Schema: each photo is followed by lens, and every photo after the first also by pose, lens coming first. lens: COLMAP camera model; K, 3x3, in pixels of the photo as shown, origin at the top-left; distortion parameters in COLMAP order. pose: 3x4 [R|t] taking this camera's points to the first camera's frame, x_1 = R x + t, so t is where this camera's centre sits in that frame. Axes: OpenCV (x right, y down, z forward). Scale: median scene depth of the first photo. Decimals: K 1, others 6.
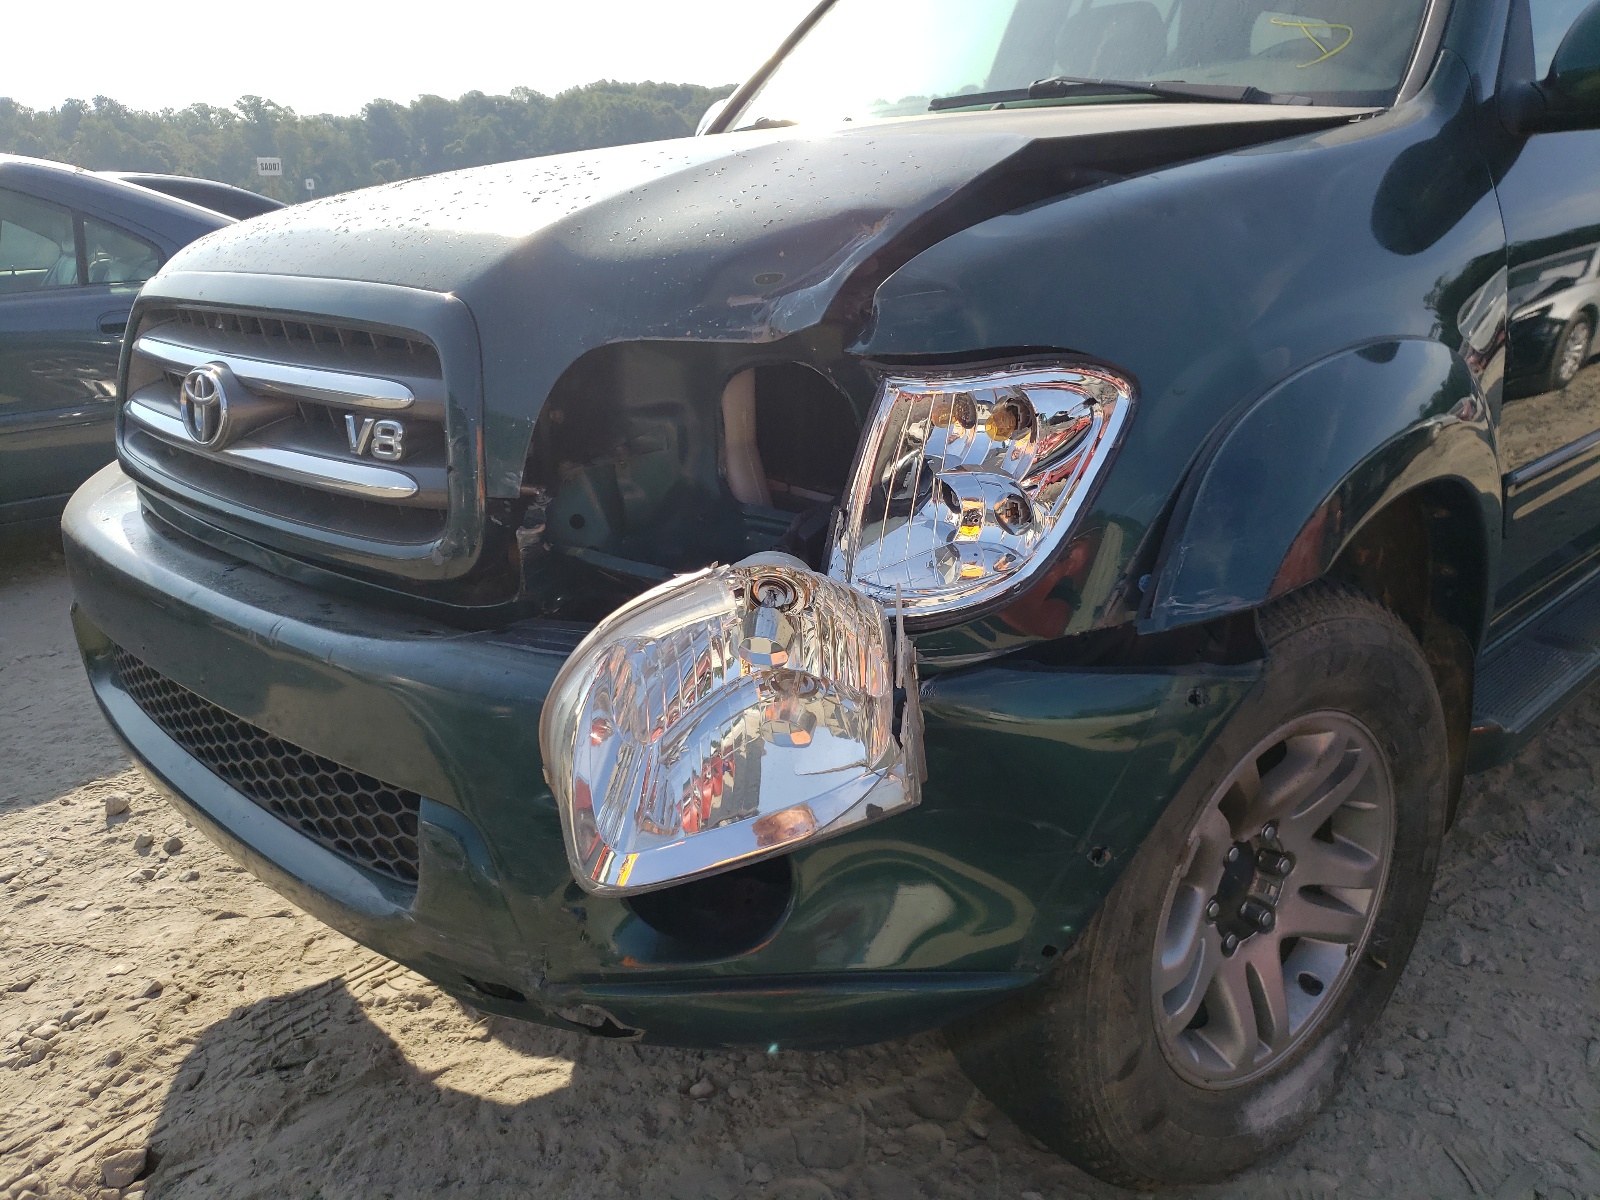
lens RADIAL K [[1310.9, 0, 800.0], [0, 1310.9, 600.0], [0, 0, 1]] dist [-0.159076, 0.254266]
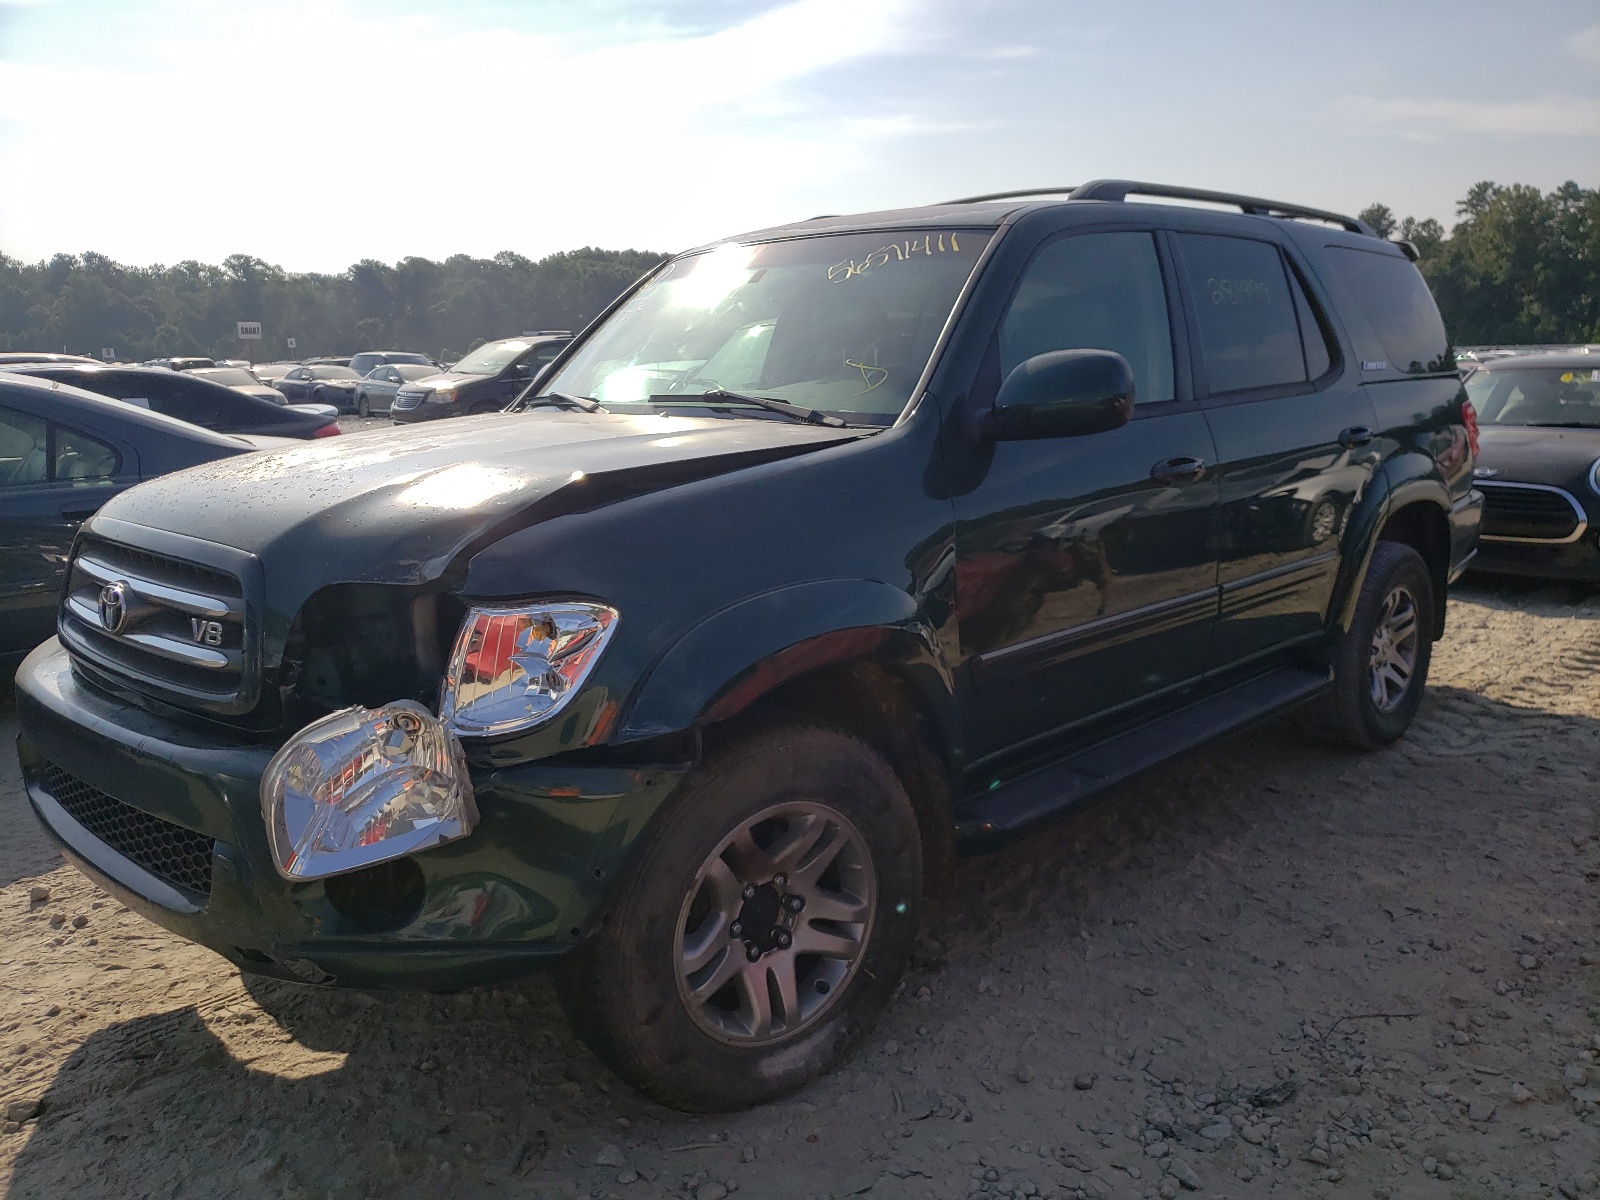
lens RADIAL K [[1260.5, 0, 800.0], [0, 1260.5, 600.0], [0, 0, 1]] dist [-0.000203, 0.003259]
pose [[0.999399, 0.010433, 0.033046, 0.300419], [-0.006227, 0.992148, -0.124916, 0.027977], [-0.034089, 0.124635, 0.991617, -0.522768]]
